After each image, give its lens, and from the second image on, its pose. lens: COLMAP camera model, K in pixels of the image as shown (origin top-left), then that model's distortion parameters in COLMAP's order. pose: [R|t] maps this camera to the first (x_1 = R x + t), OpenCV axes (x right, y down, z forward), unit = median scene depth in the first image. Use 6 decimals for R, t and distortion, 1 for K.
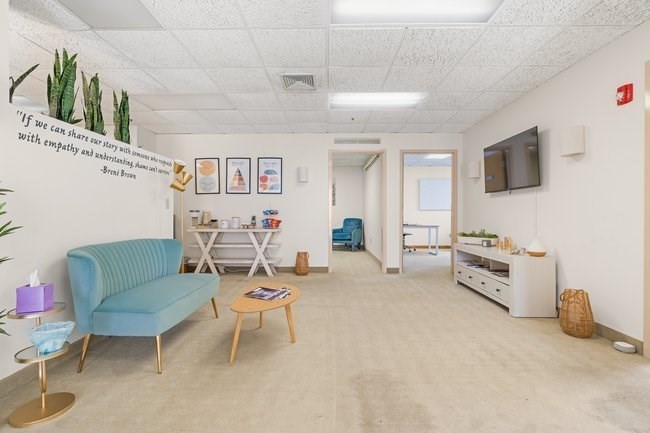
lens RADIAL K [[307.5, 0, 337.5], [0, 307.5, 218.0], [0, 0, 1]] dist [-0.011746, 0.001834]
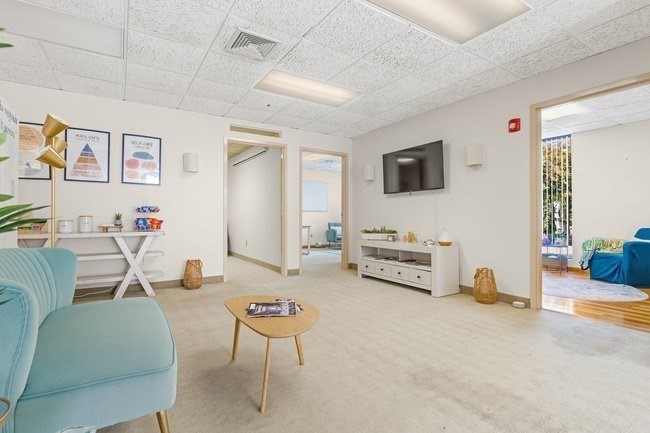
lens RADIAL K [[307.5, 0, 336.0], [0, 307.5, 218.8], [0, 0, 1]] dist [-0.011746, 0.001834]
pose [[0.833617, -0.003470, 0.552332, -0.287910], [0.008805, 0.999937, -0.007006, 0.016135], [-0.552272, 0.010703, 0.833595, 0.153289]]
